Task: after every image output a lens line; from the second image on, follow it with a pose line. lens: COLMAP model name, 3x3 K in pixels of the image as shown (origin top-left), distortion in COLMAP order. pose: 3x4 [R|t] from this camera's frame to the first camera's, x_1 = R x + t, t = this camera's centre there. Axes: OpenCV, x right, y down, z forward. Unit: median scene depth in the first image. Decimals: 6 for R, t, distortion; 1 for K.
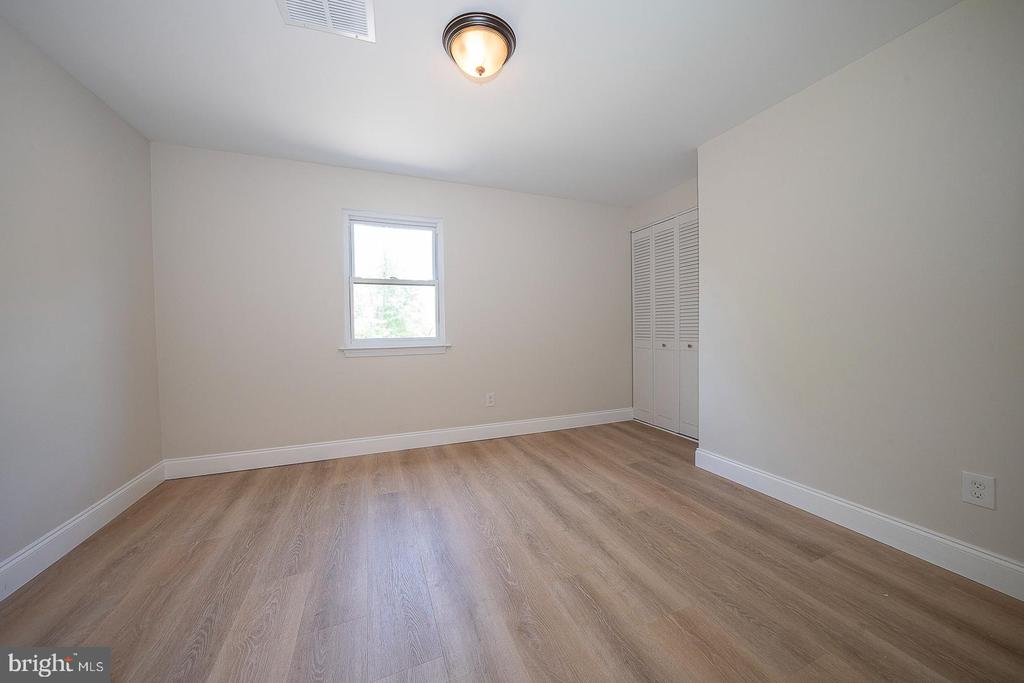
lens RADIAL K [[354.1, 0, 517.2], [0, 354.1, 342.0], [0, 0, 1]] dist [-0.016307, 0.000494]
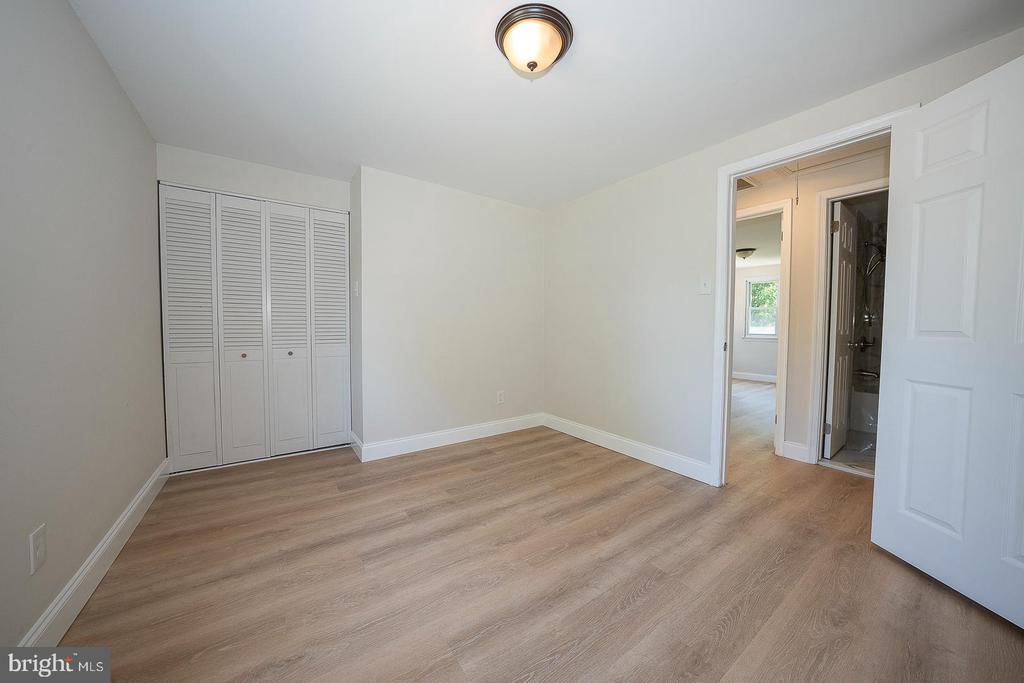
lens RADIAL K [[354.1, 0, 511.3], [0, 354.1, 341.7], [0, 0, 1]] dist [-0.016307, 0.000494]
pose [[-0.224660, -0.030275, 0.973967, -0.715419], [0.033737, 0.998676, 0.038825, -0.047085], [-0.973853, 0.041581, -0.223342, 0.894897]]
